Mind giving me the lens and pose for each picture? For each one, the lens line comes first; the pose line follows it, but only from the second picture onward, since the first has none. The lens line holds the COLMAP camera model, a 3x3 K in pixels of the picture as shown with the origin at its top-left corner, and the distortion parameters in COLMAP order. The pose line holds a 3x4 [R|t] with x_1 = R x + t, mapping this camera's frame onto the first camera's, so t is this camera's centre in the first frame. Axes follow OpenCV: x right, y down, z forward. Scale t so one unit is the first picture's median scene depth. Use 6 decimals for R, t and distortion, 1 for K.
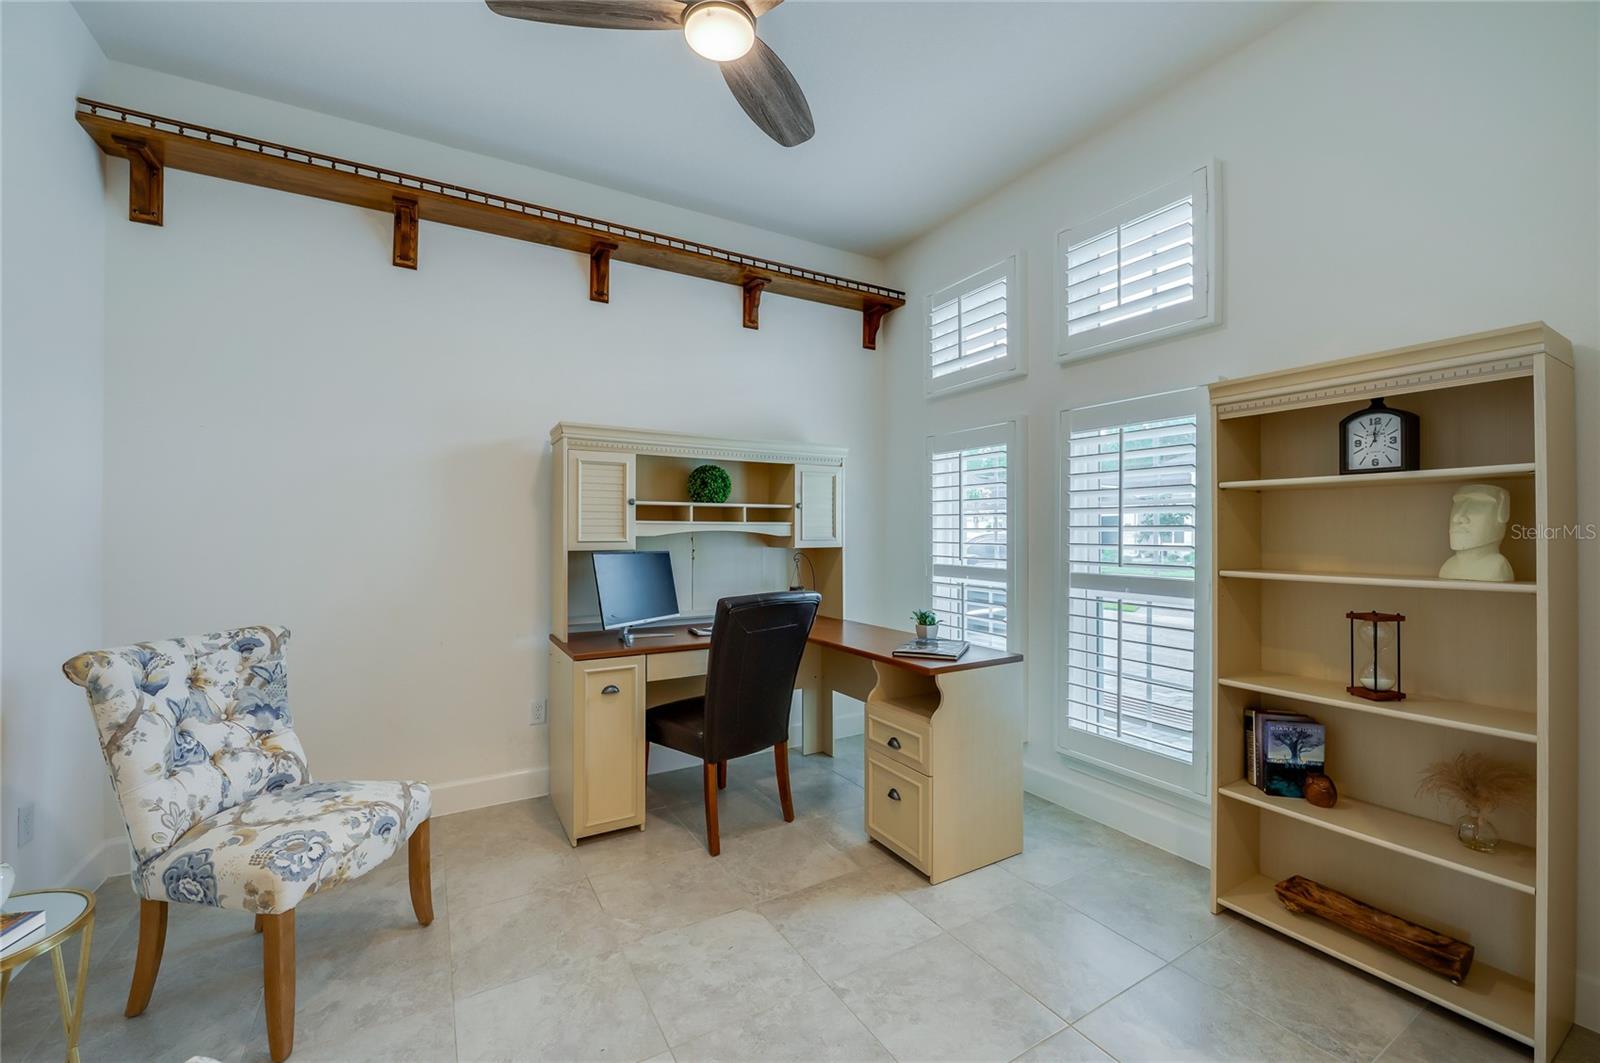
lens RADIAL K [[642.8, 0, 815.2], [0, 642.8, 529.1], [0, 0, 1]] dist [-0.013987, 0.000307]
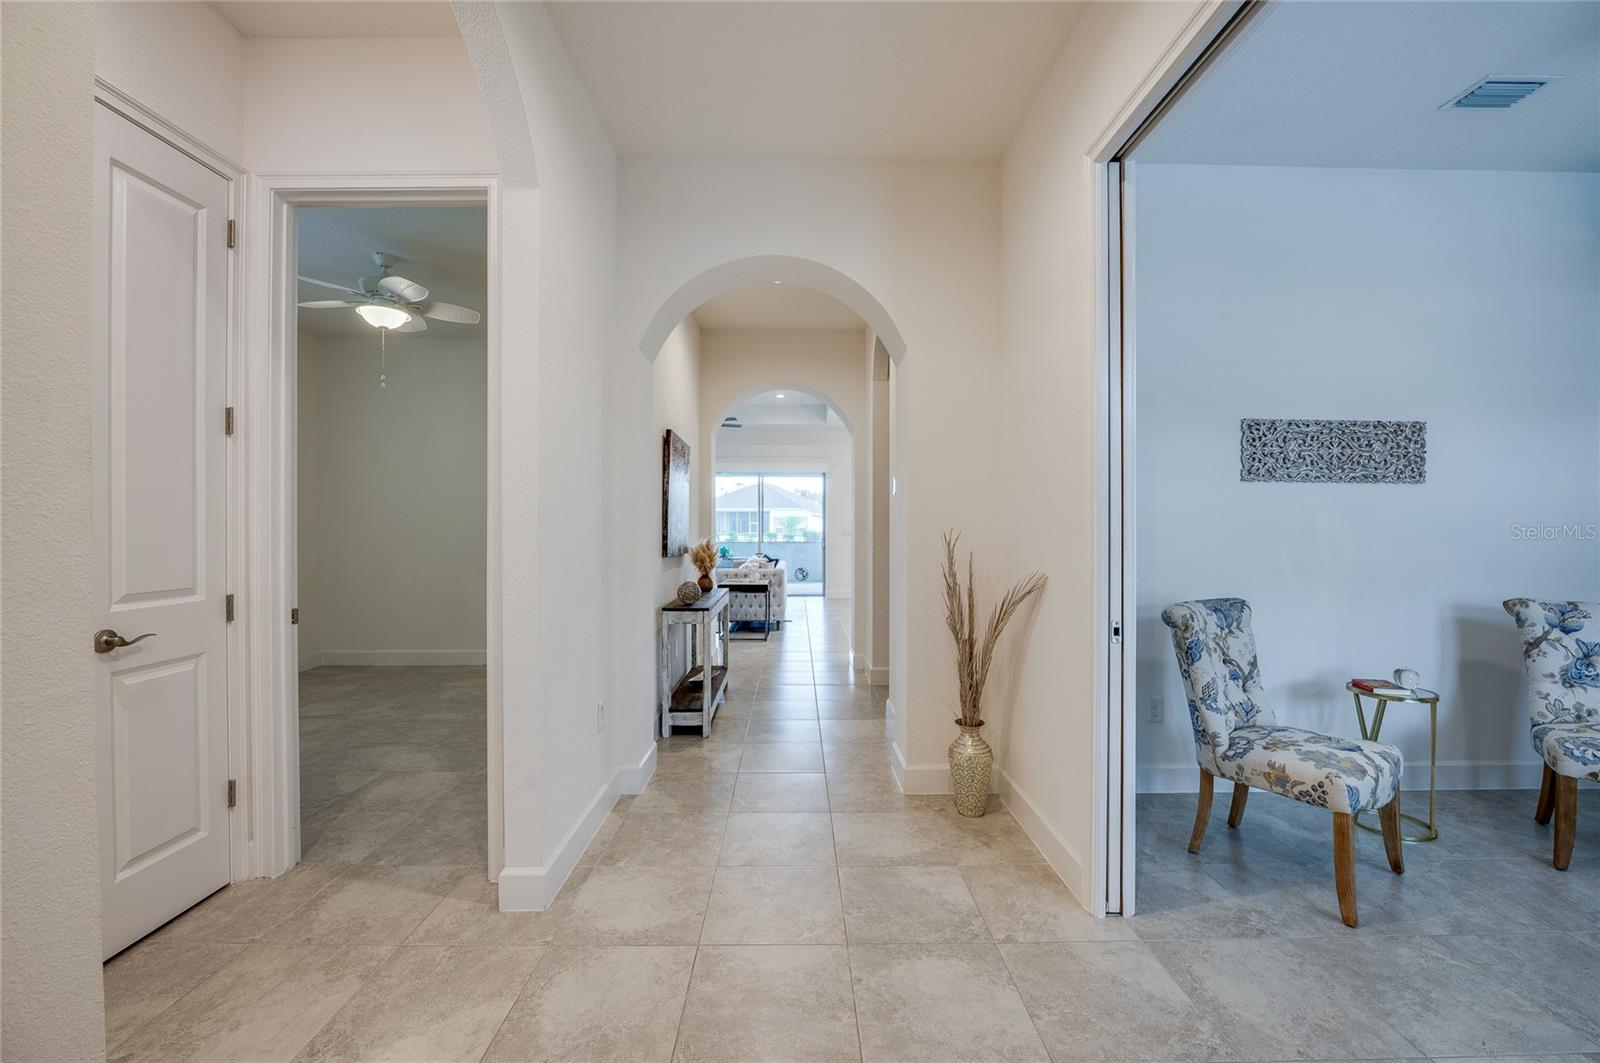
lens RADIAL K [[642.8, 0, 815.2], [0, 642.8, 529.1], [0, 0, 1]] dist [-0.013987, 0.000307]
pose [[-0.482905, 0.001329, -0.875672, 1.037270], [0.001677, 0.999998, 0.000592, -0.001065], [0.875671, -0.001182, -0.482906, 0.104894]]
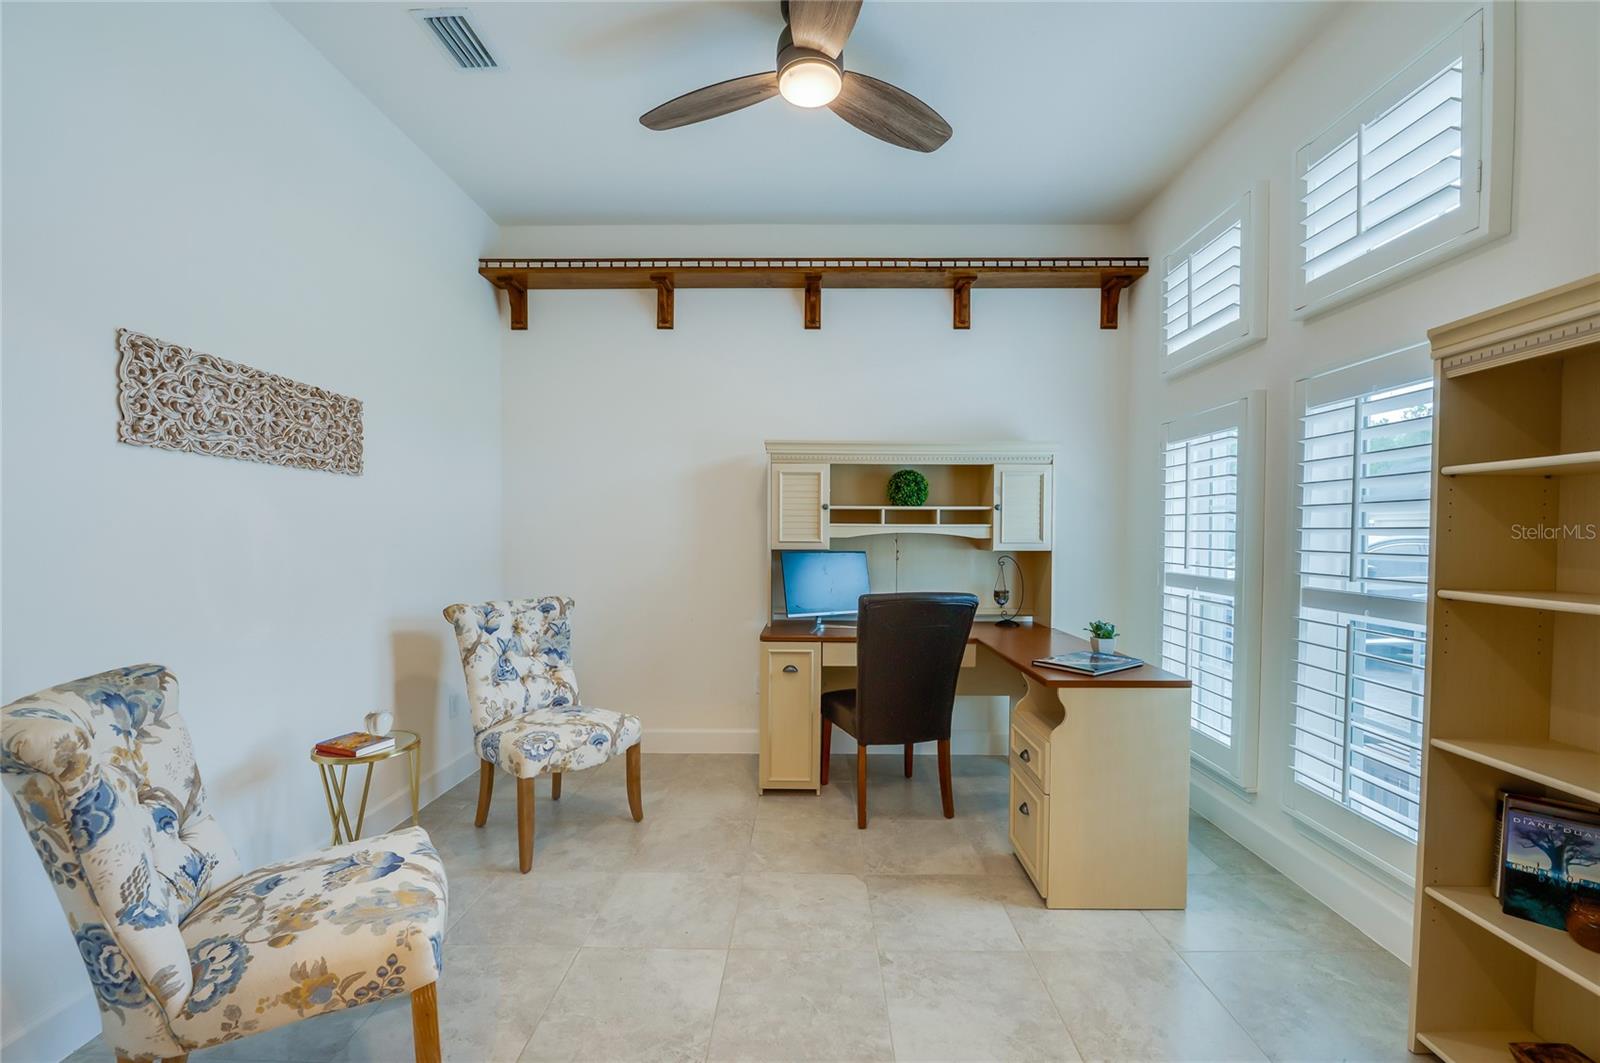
lens RADIAL K [[648.4, 0, 800.5], [0, 648.4, 552.2], [0, 0, 1]] dist [-0.016250, 0.000573]
pose [[0.853209, 0.018169, -0.521253, 0.405990], [-0.001403, 0.999469, 0.032541, -0.000108], [0.521568, -0.027032, 0.852782, 0.014825]]
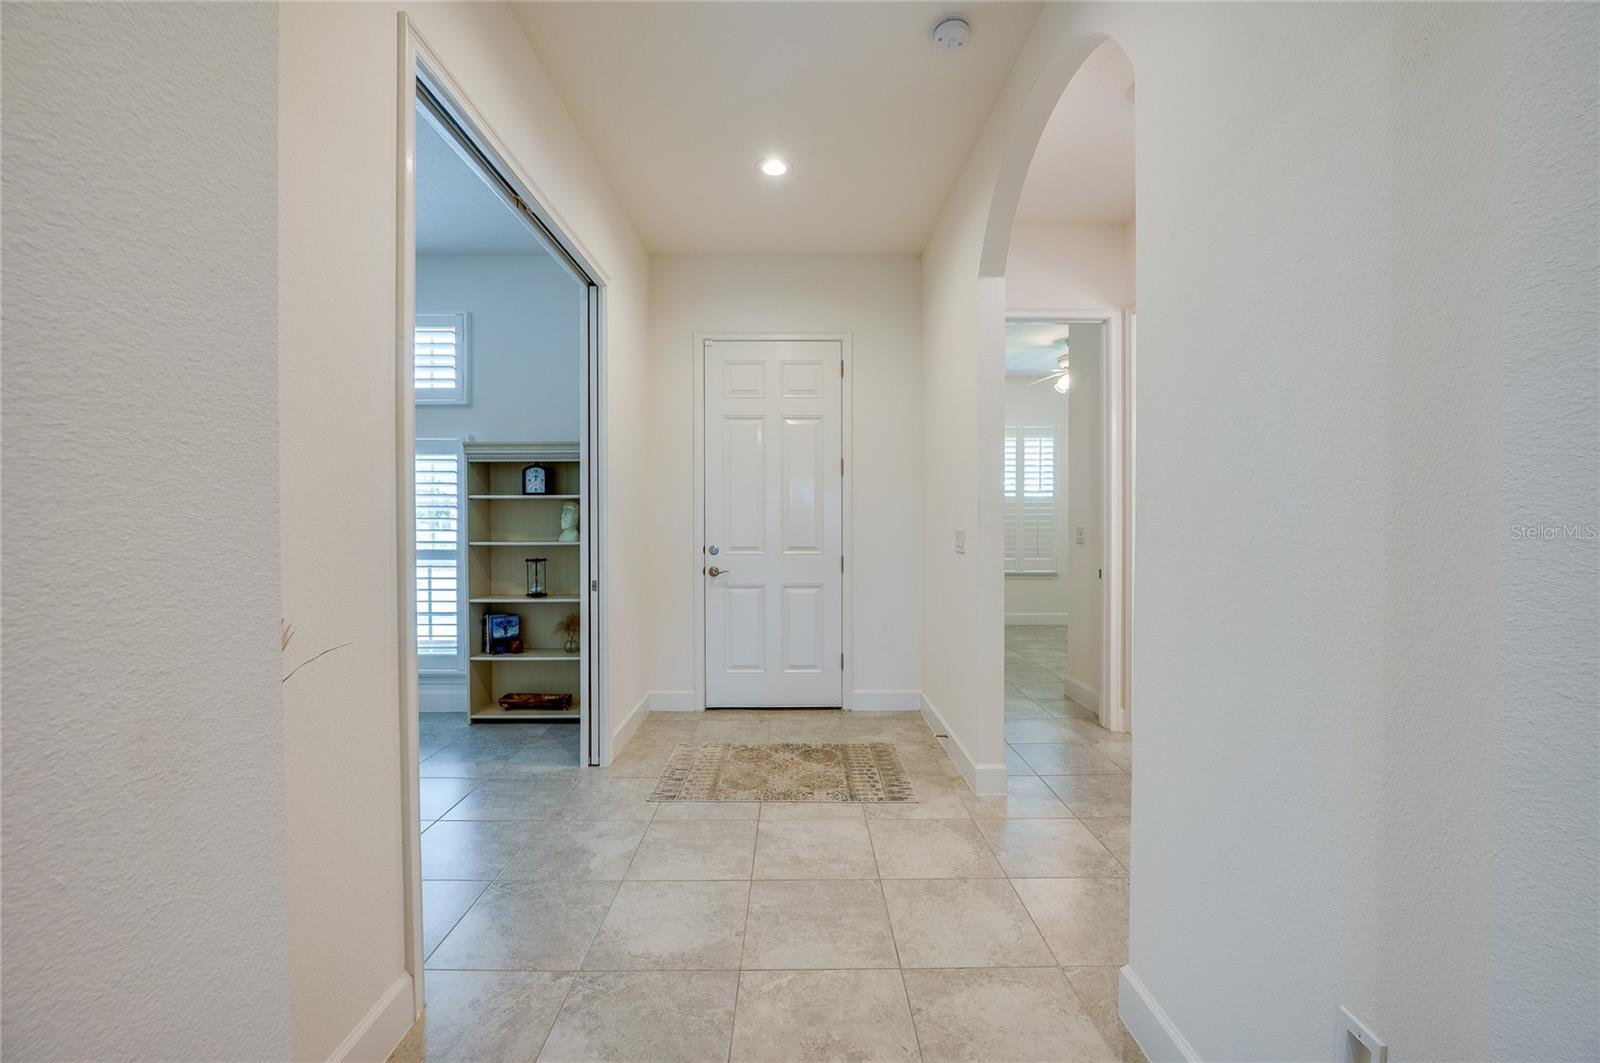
lens RADIAL K [[638.9, 0, 793.3], [0, 638.9, 529.5], [0, 0, 1]] dist [-0.028072, 0.000069]
pose [[0.514523, -0.012369, 0.857387, -0.491541], [-0.000490, 0.999892, 0.014719, -0.000514], [-0.857476, -0.007993, 0.514461, -0.802553]]
